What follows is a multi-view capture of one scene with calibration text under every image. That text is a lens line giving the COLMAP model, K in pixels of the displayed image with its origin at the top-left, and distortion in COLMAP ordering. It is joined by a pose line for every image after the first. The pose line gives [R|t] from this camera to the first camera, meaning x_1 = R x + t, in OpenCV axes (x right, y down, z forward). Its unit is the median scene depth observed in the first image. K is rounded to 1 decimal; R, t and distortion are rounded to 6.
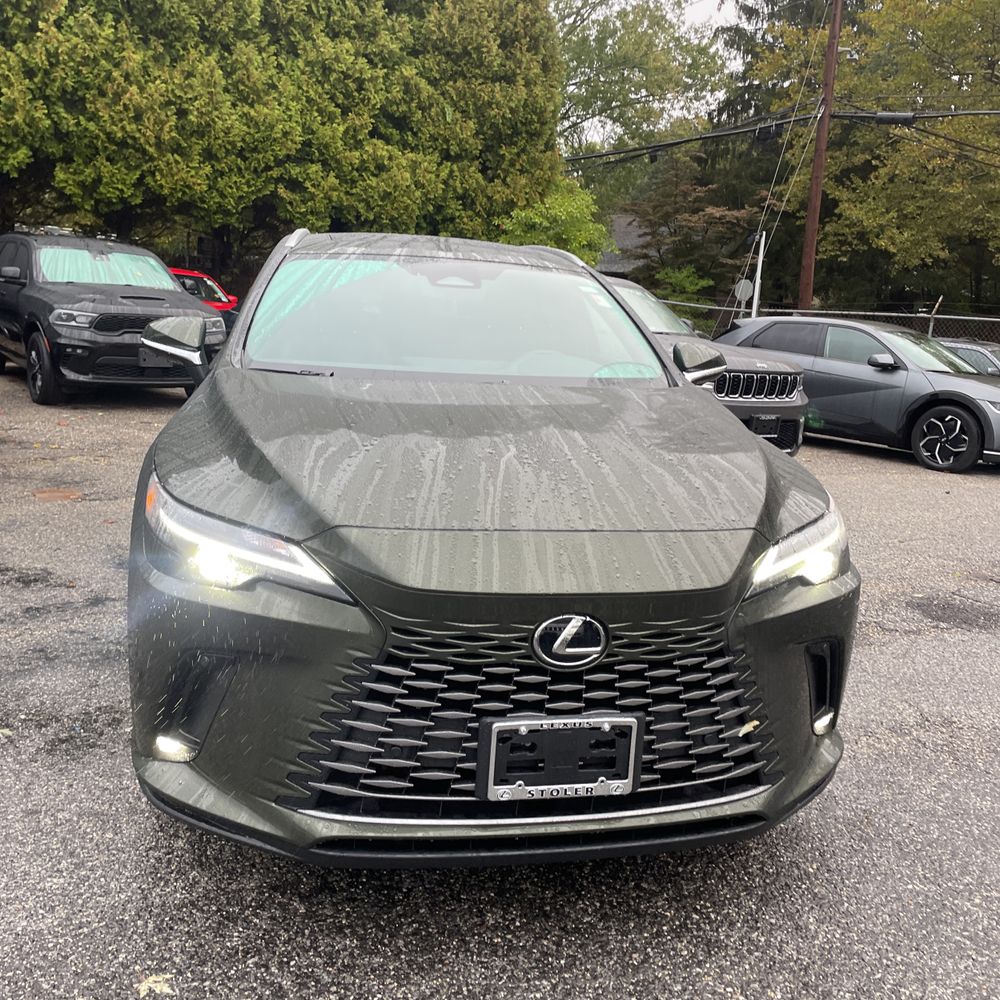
lens RADIAL K [[1005.6, 0, 522.3], [0, 1005.6, 494.2], [0, 0, 1]] dist [0.092281, -0.118407]
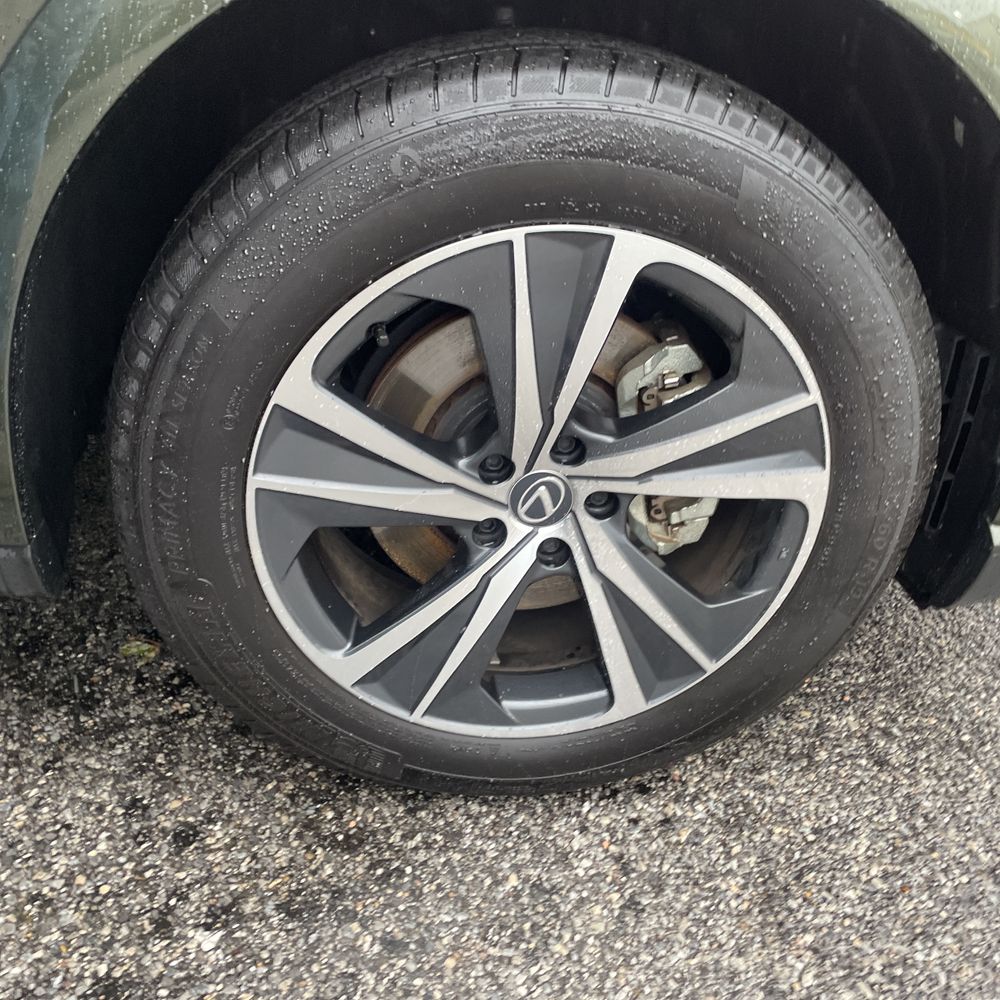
lens RADIAL K [[1005.6, 0, 522.3], [0, 1005.6, 494.2], [0, 0, 1]] dist [0.092281, -0.118407]
pose [[0.065386, -0.532515, 0.843891, -0.100689], [0.121862, 0.843632, 0.522910, -0.001436], [-0.990391, 0.068647, 0.120055, 0.159521]]
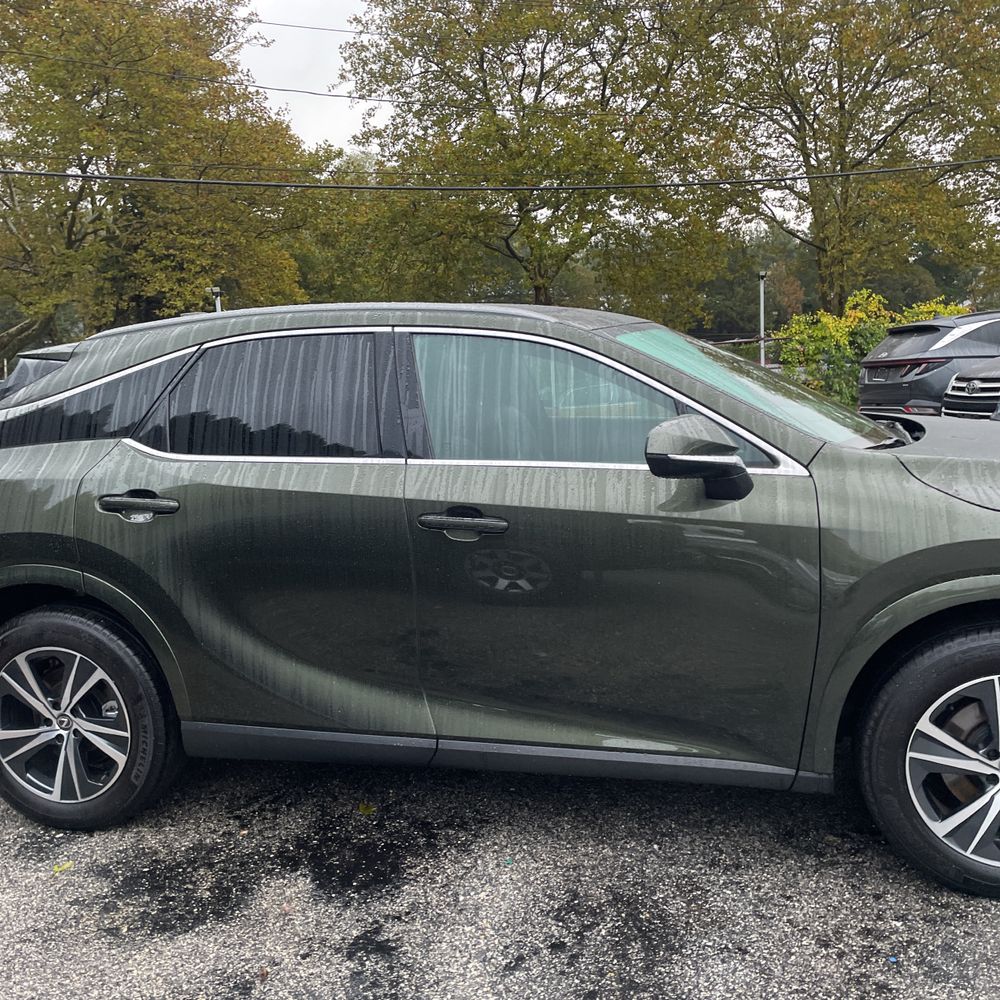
lens RADIAL K [[1008.9, 0, 520.4], [0, 1008.9, 497.0], [0, 0, 1]] dist [0.095233, -0.118922]
pose [[0.417153, -0.211437, 0.883899, -0.208912], [0.255562, 0.960609, 0.109175, -0.045601], [-0.872165, 0.180349, 0.454756, 0.152249]]
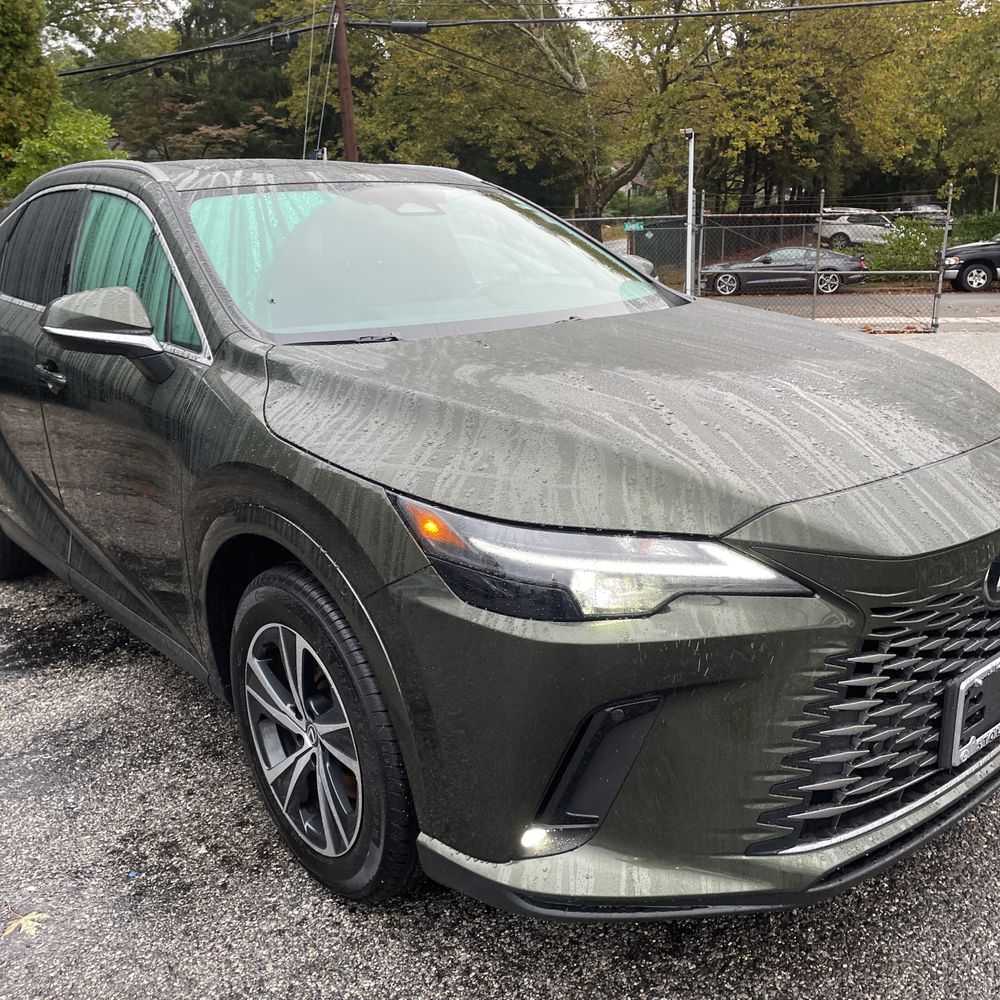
lens RADIAL K [[1005.6, 0, 522.3], [0, 1005.6, 494.2], [0, 0, 1]] dist [0.092281, -0.118407]
pose [[0.873167, -0.209953, 0.439885, -0.083127], [0.177612, 0.977477, 0.113983, -0.012438], [-0.453909, -0.021397, 0.890791, 0.042669]]
